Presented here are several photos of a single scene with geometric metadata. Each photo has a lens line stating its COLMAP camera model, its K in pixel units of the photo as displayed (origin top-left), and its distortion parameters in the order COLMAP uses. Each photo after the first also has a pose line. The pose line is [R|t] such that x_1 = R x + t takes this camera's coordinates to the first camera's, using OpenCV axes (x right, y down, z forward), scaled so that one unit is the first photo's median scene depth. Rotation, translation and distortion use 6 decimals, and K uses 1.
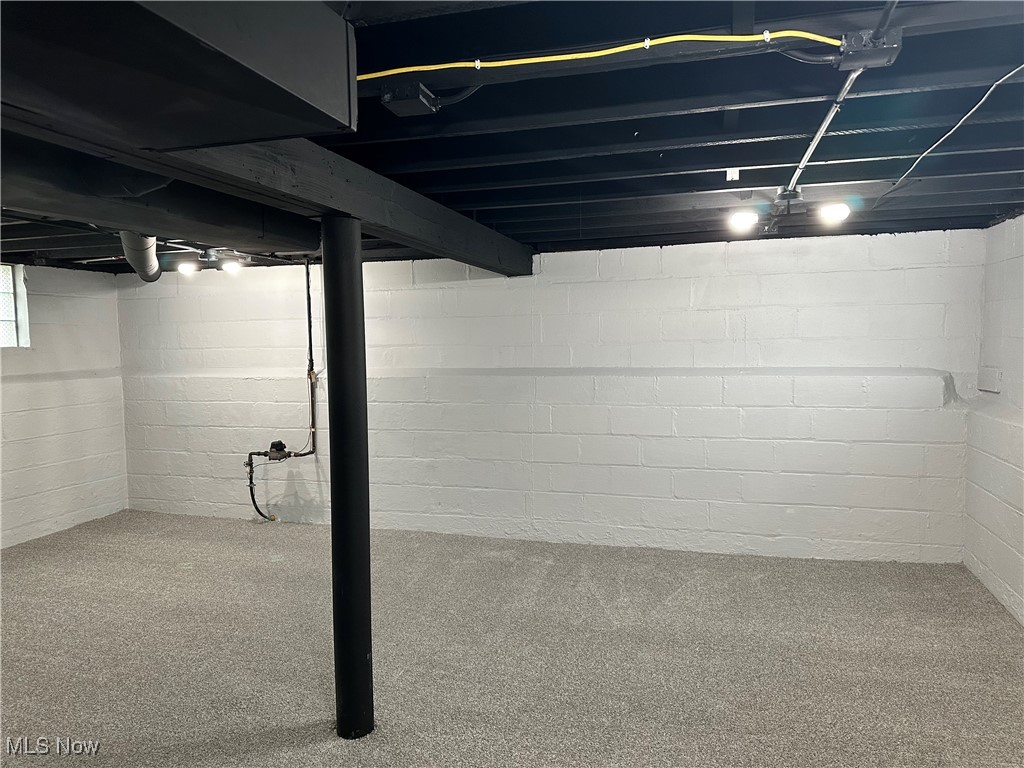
lens RADIAL K [[710.3, 0, 512.0], [0, 710.3, 384.0], [0, 0, 1]] dist [0.122659, -0.178173]
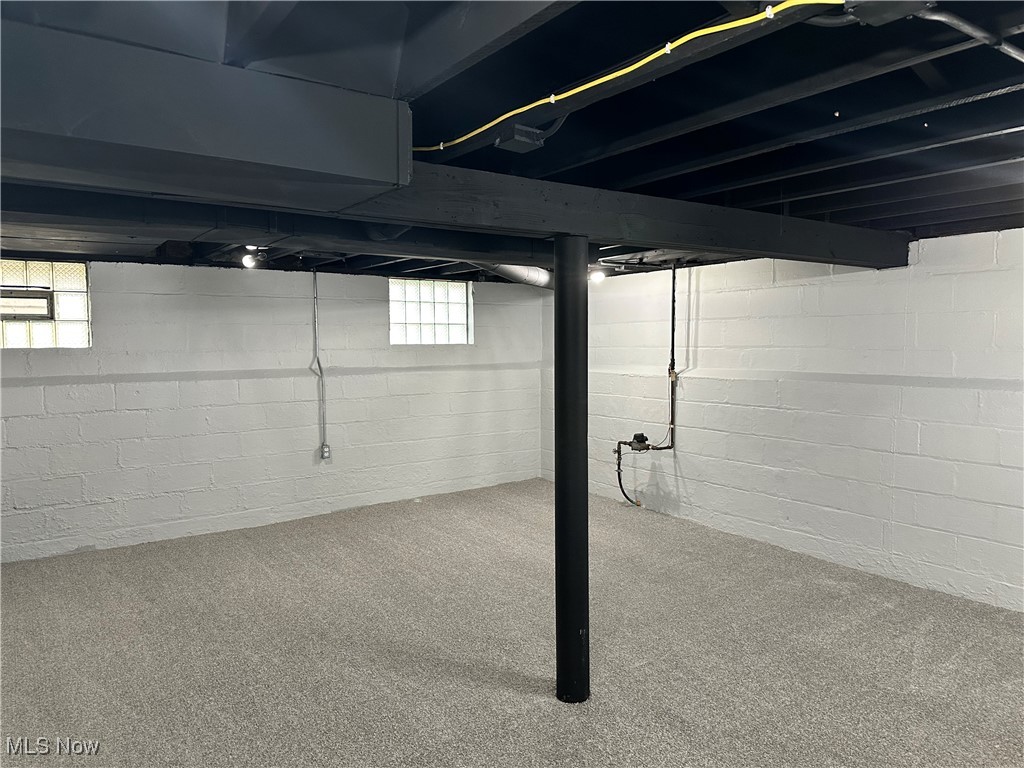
lens RADIAL K [[710.3, 0, 512.0], [0, 710.3, 384.0], [0, 0, 1]] dist [0.122659, -0.178173]
pose [[0.776876, 0.050238, -0.627646, 0.202128], [-0.046231, 0.998673, 0.022713, -0.011088], [0.627954, 0.011372, 0.778167, 0.038959]]
